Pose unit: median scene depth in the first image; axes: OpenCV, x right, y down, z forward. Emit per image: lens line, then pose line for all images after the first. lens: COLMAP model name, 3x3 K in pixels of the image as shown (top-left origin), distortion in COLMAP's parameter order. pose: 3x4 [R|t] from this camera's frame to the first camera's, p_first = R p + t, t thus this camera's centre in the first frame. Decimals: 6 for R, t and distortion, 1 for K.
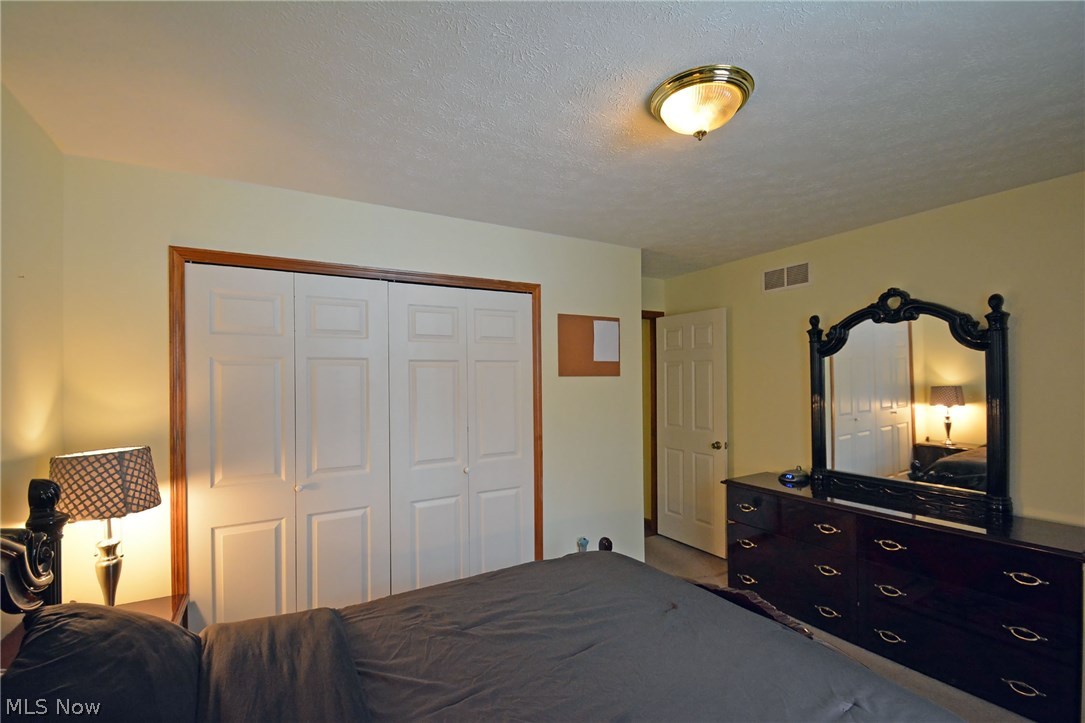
lens RADIAL K [[476.5, 0, 543.9], [0, 476.5, 378.1], [0, 0, 1]] dist [0.000698, -0.000050]
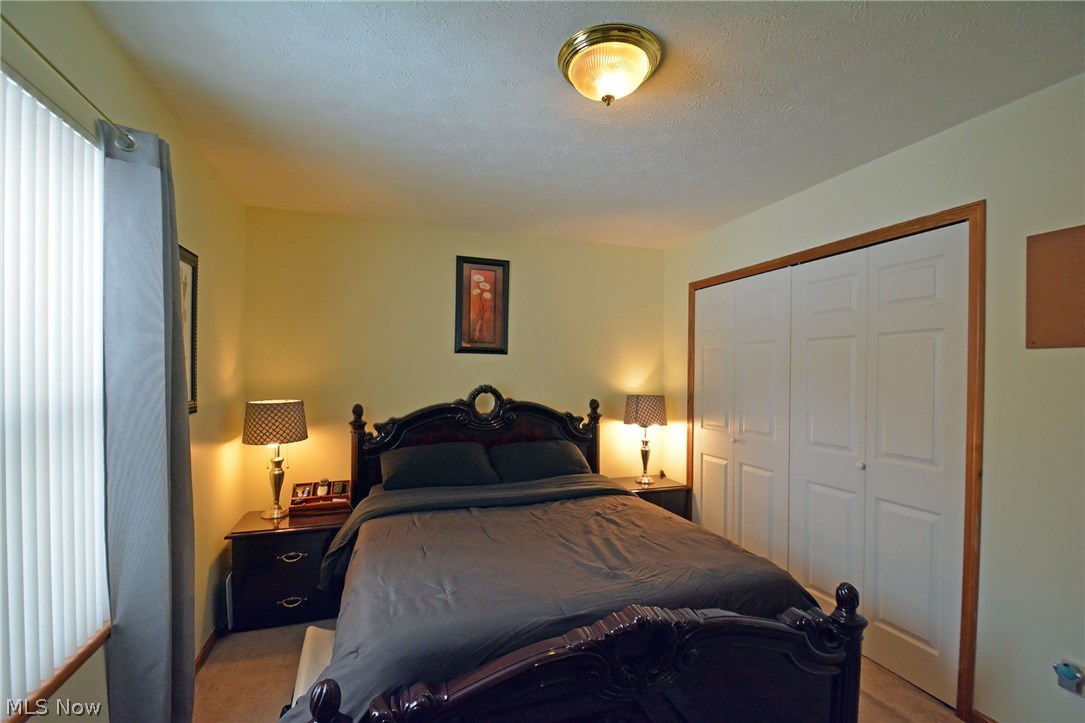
lens RADIAL K [[476.5, 0, 543.9], [0, 476.5, 378.1], [0, 0, 1]] dist [0.000698, -0.000050]
pose [[-0.184990, 0.020704, -0.982522, 0.905741], [-0.002088, 0.999768, 0.021460, 0.026479], [0.982738, 0.006021, -0.184904, 0.719074]]
